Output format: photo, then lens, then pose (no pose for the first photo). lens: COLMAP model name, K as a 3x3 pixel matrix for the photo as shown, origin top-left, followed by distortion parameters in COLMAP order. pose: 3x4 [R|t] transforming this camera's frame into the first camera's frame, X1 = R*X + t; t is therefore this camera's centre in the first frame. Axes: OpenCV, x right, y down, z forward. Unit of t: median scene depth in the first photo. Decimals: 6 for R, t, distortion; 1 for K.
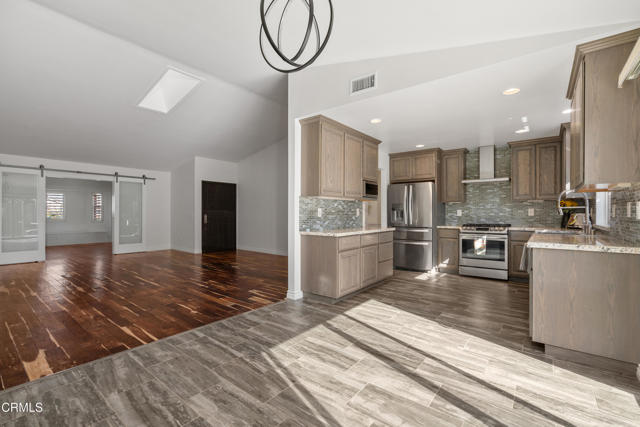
lens RADIAL K [[288.5, 0, 320.1], [0, 288.5, 213.4], [0, 0, 1]] dist [-0.002573, 0.001105]
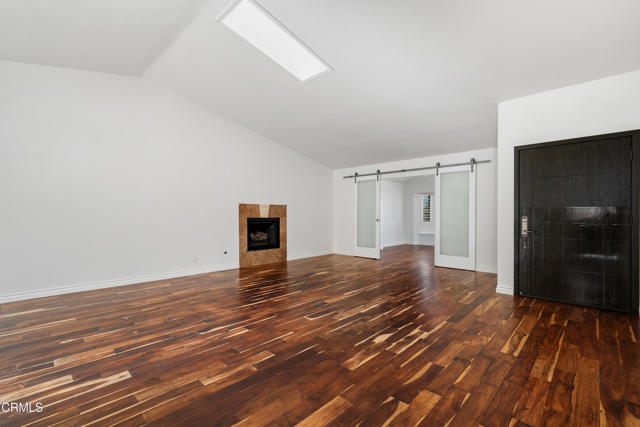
lens RADIAL K [[288.5, 0, 320.0], [0, 288.5, 215.0], [0, 0, 1]] dist [-0.002573, 0.001105]
pose [[-0.105386, -0.000571, -0.994431, 0.136729], [0.000917, 0.999999, -0.000671, 0.001311], [0.994431, -0.000983, -0.105385, 0.916466]]
